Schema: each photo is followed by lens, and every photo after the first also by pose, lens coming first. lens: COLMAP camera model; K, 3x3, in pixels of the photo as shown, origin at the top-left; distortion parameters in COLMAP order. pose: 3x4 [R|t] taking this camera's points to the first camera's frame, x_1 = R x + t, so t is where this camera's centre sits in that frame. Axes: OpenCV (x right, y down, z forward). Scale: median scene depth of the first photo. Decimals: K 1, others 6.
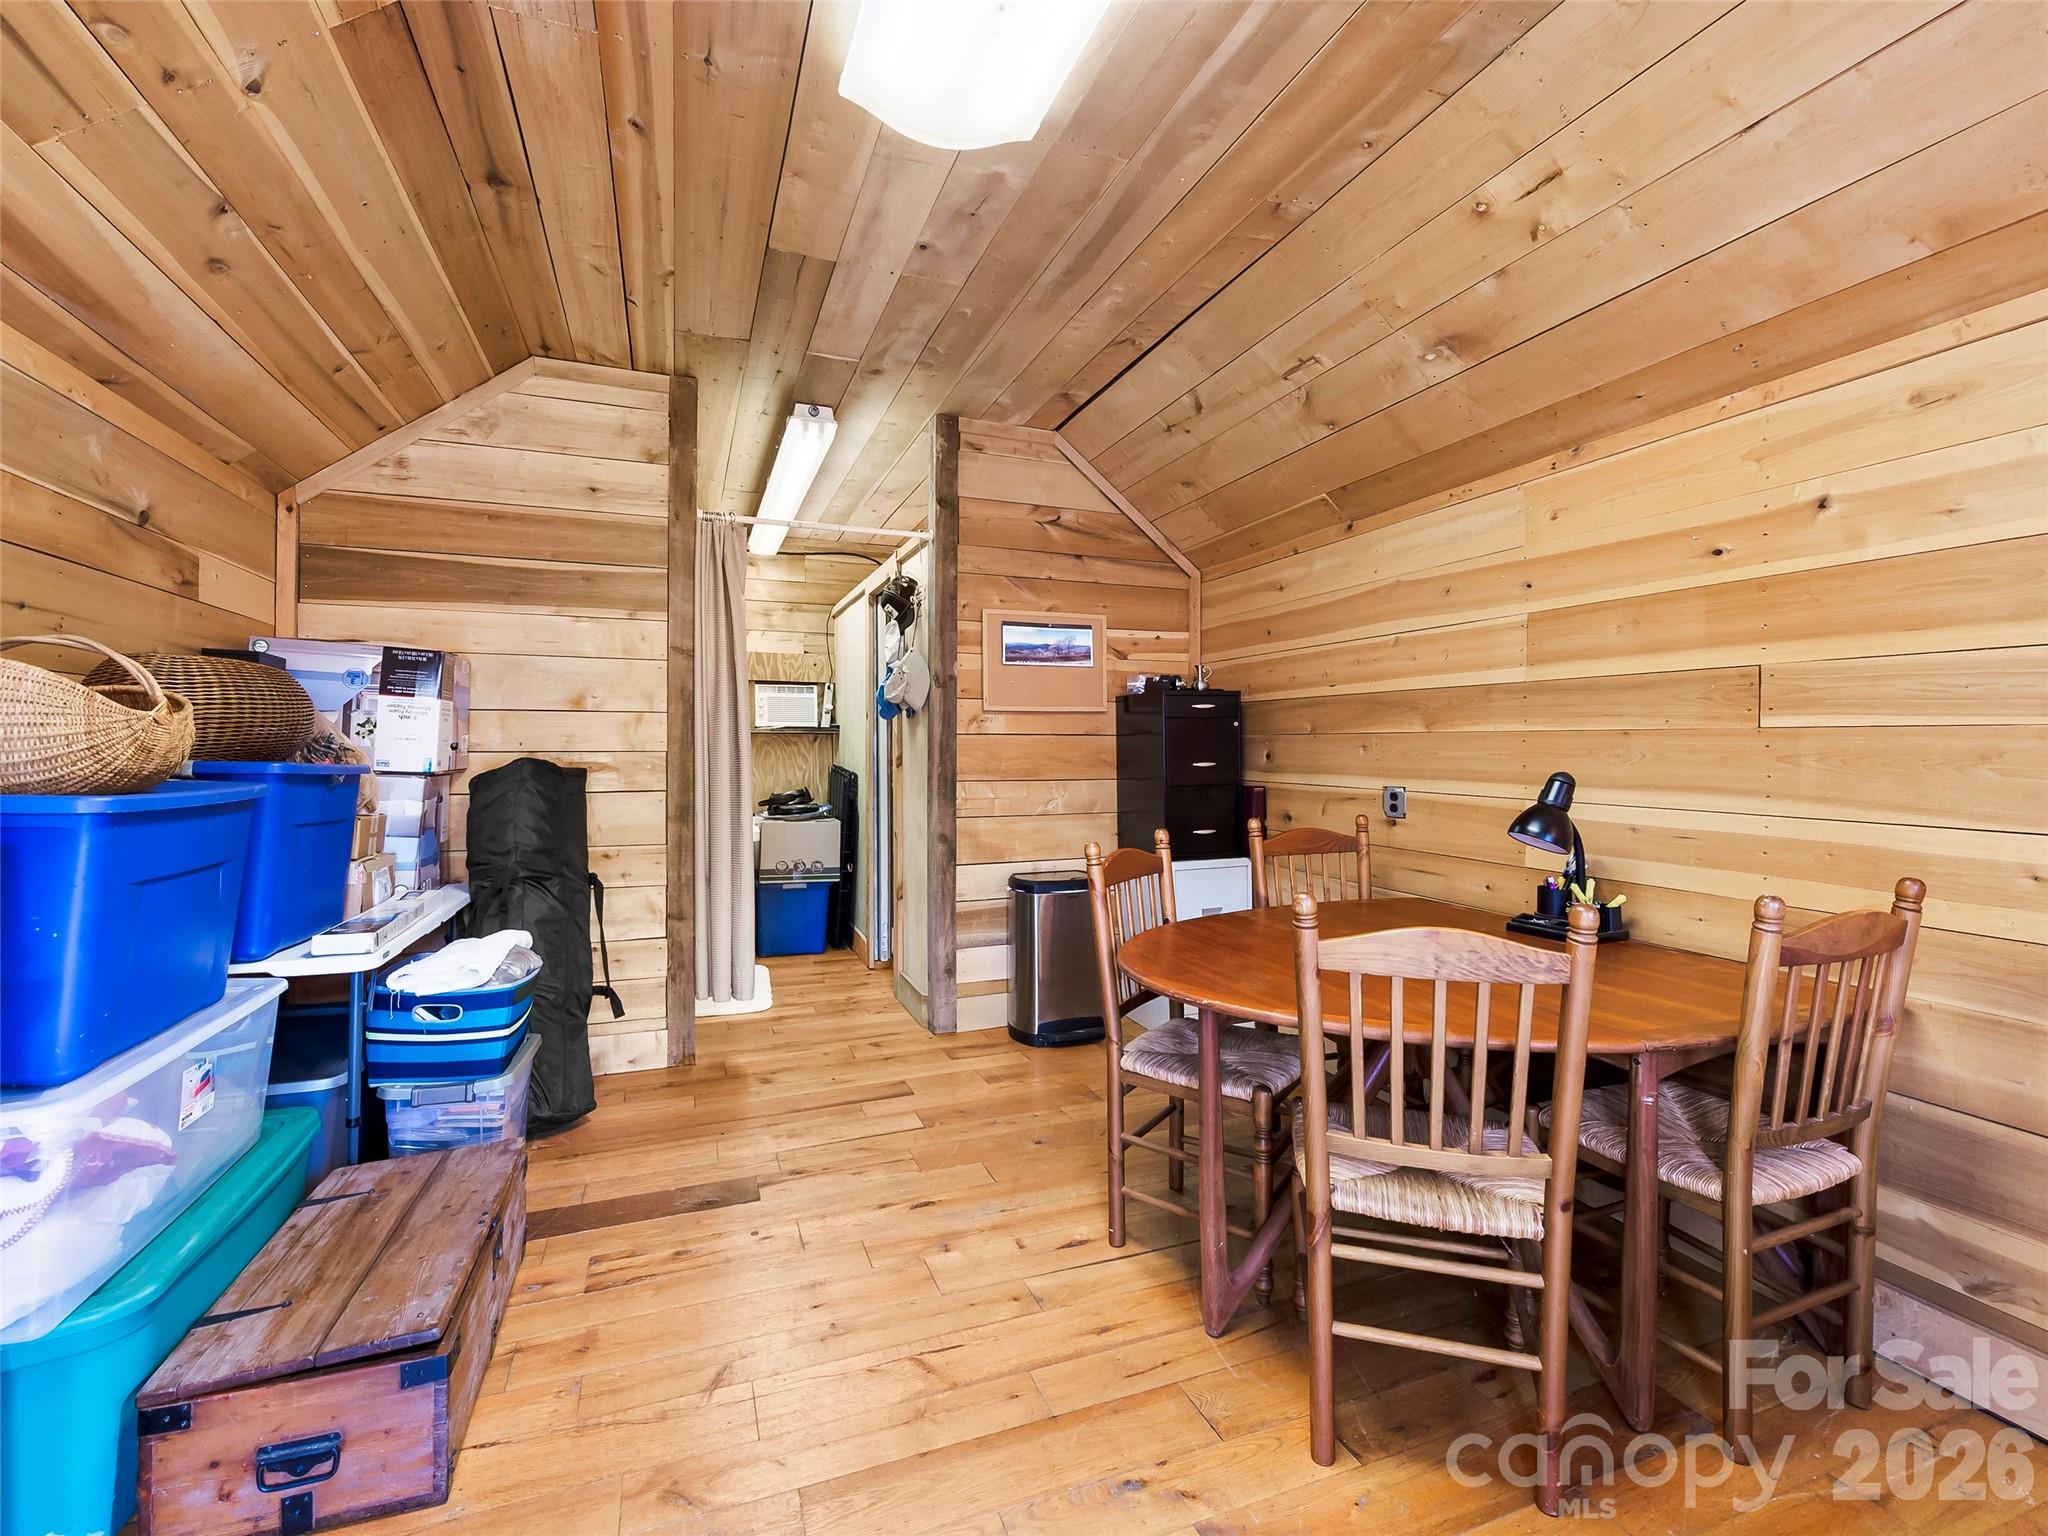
lens RADIAL K [[909.9, 0, 1021.6], [0, 909.9, 762.5], [0, 0, 1]] dist [0.029611, -0.011668]
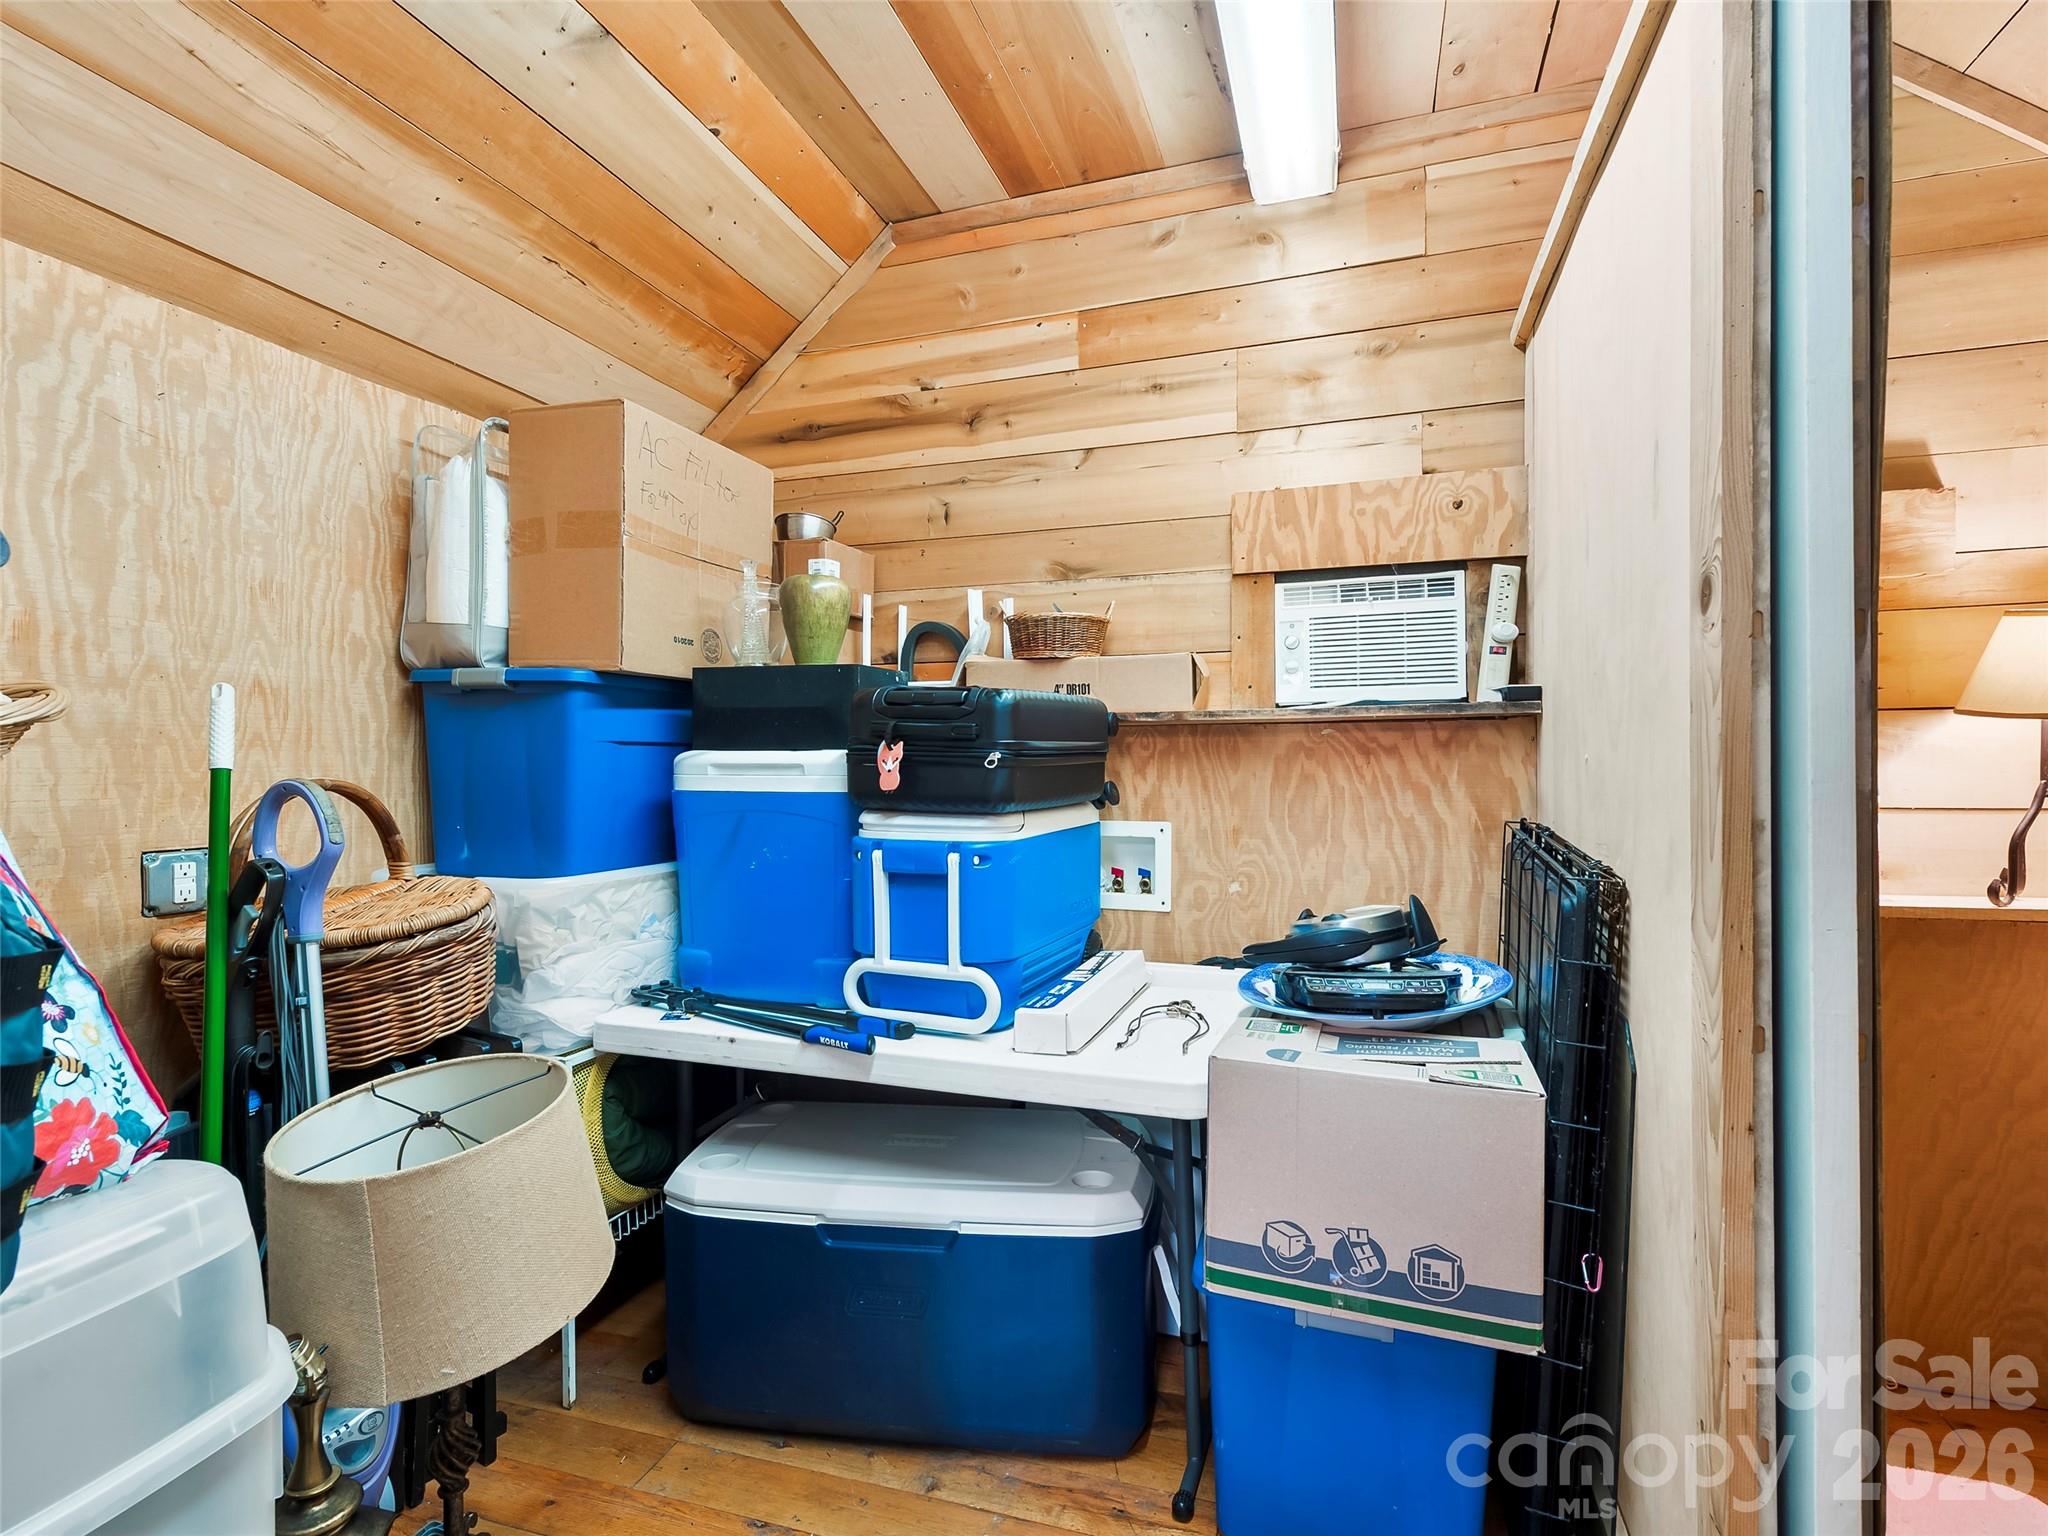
lens RADIAL K [[967.6, 0, 1024.0], [0, 967.6, 768.0], [0, 0, 1]] dist [-0.003040, -0.000250]
pose [[0.768297, -0.004899, -0.640075, -0.128215], [0.001732, 0.999983, -0.005574, -0.013058], [0.640092, 0.003174, 0.768292, 0.650046]]
